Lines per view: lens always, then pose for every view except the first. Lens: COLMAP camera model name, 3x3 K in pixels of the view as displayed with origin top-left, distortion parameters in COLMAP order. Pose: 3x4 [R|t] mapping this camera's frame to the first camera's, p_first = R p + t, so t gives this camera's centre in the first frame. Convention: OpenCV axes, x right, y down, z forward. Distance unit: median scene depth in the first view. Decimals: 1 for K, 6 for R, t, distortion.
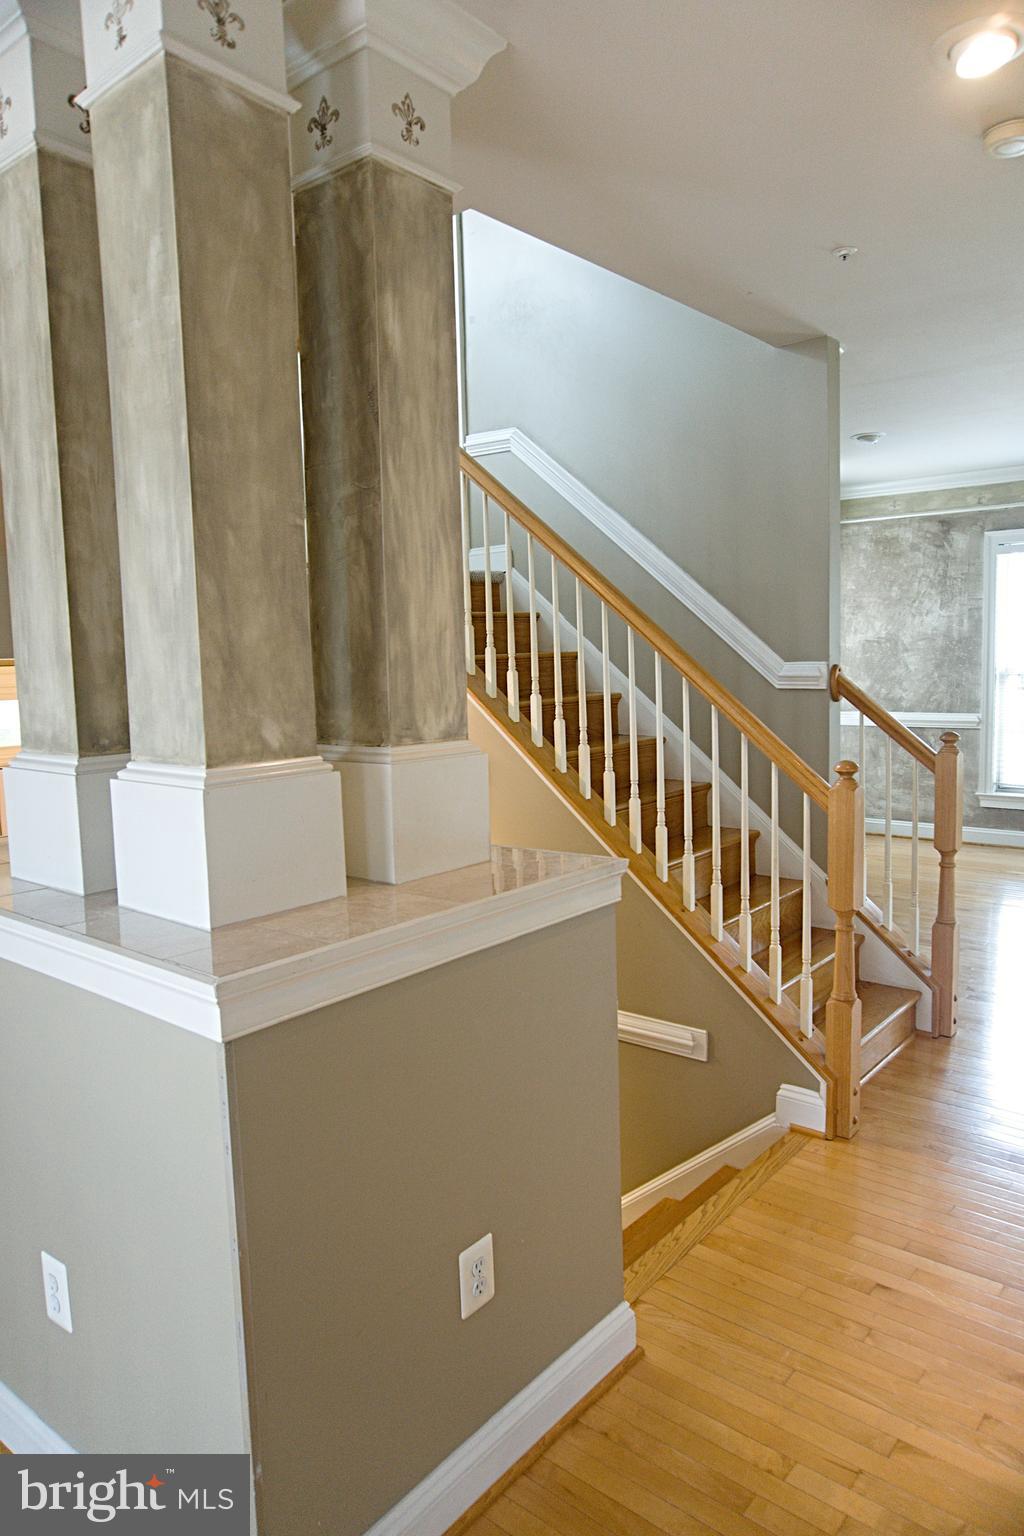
lens RADIAL K [[1021.1, 0, 501.8], [0, 1021.1, 764.3], [0, 0, 1]] dist [-0.054986, 0.032498]
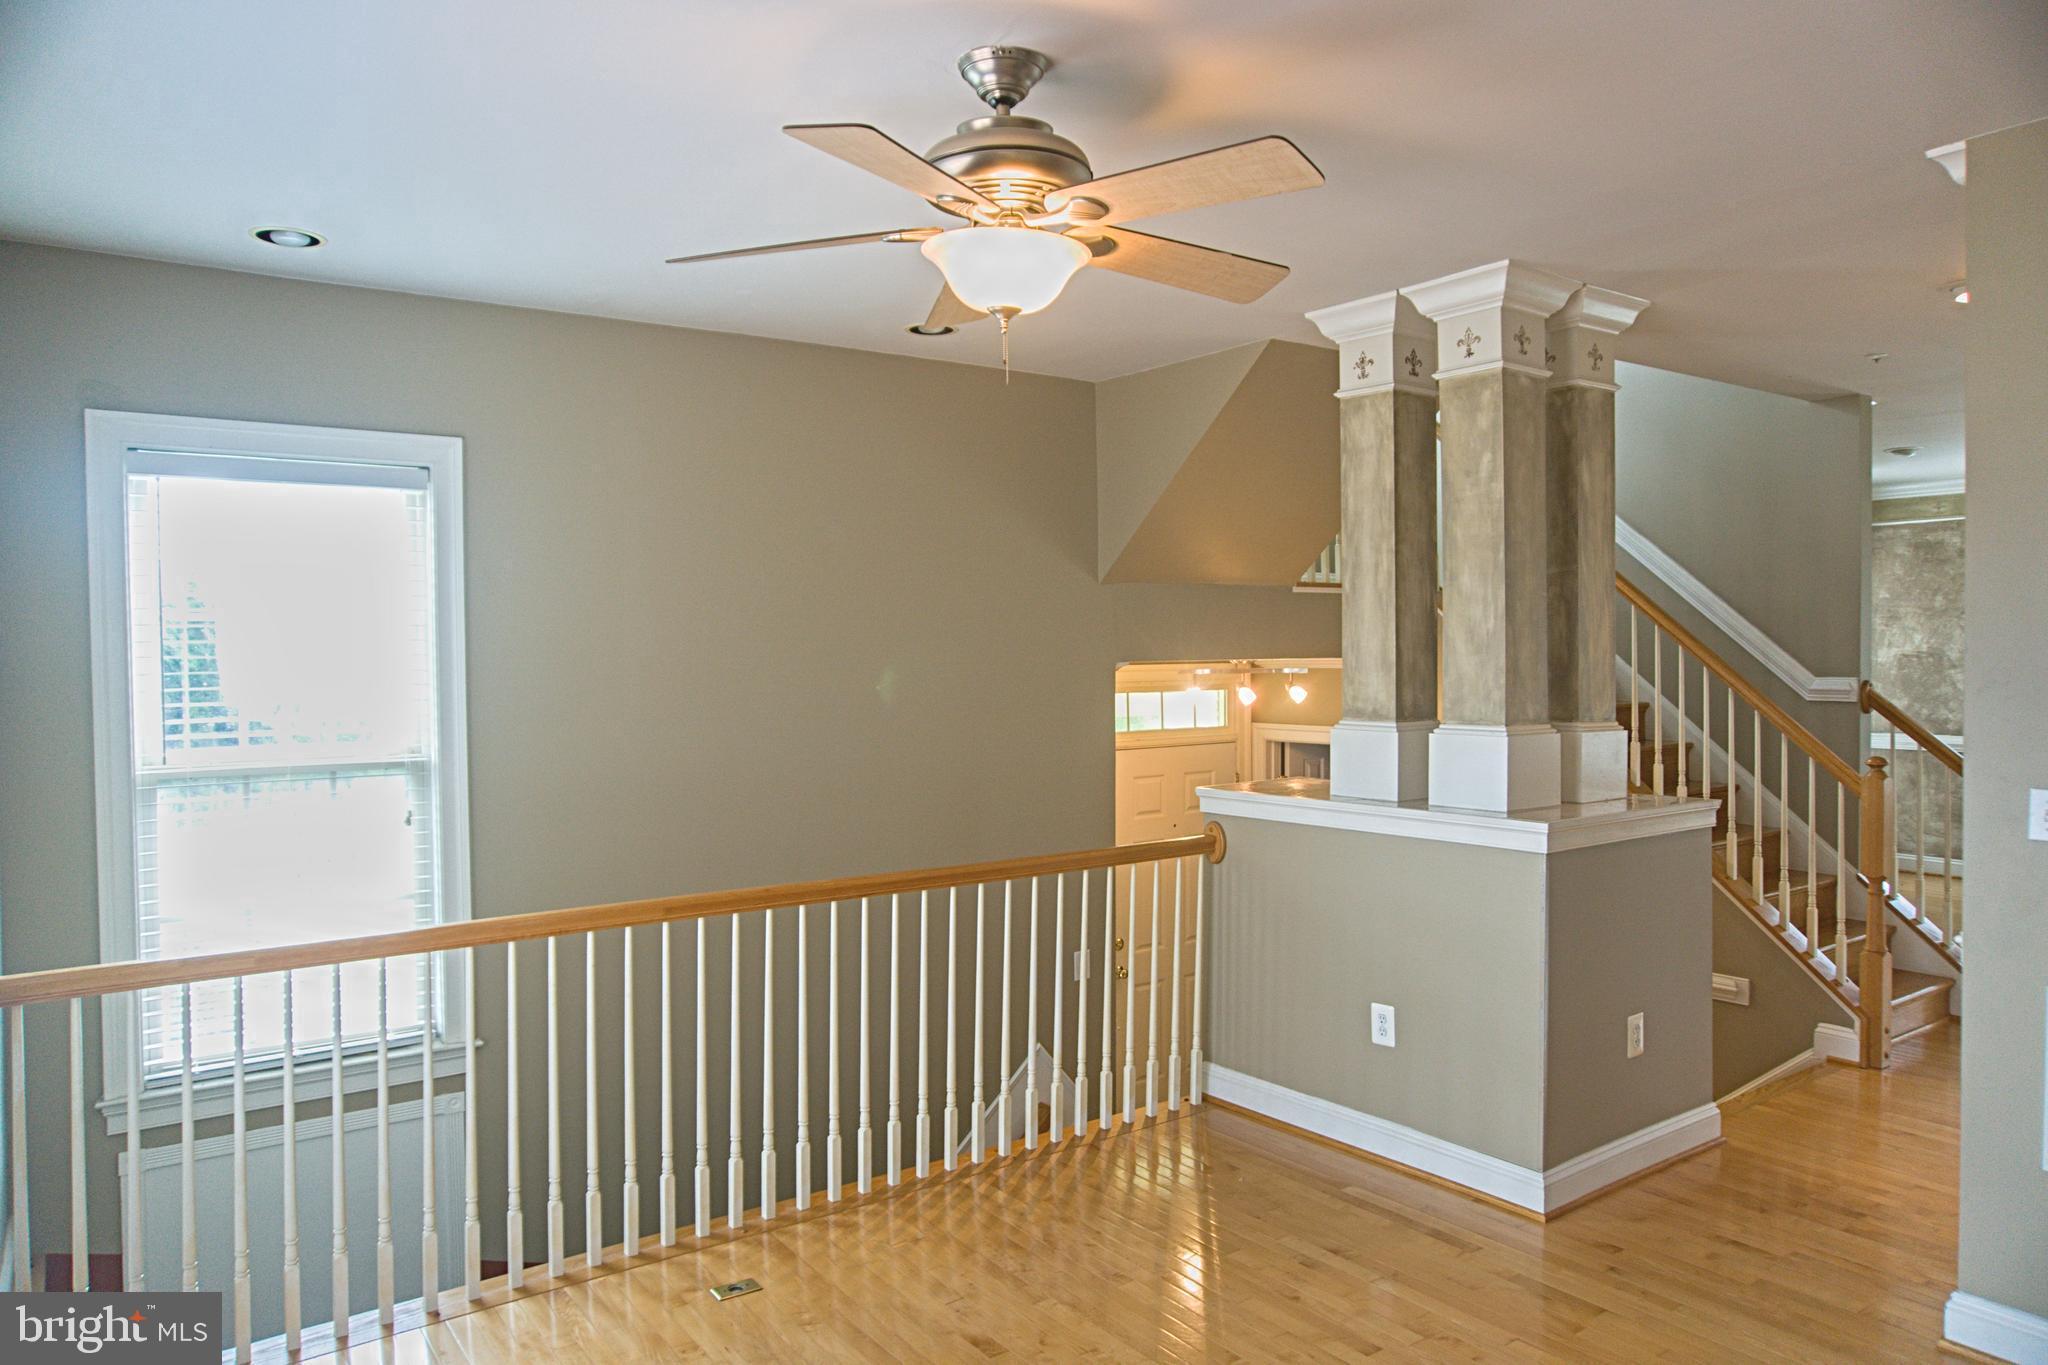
lens RADIAL K [[1361.4, 0, 1034.5], [0, 1361.4, 683.4], [0, 0, 1]] dist [-0.054986, 0.032498]
pose [[0.971353, 0.024538, -0.236372, -0.256940], [-0.044738, 0.995752, -0.080474, 0.078300], [0.233394, 0.088744, 0.968324, -0.775525]]
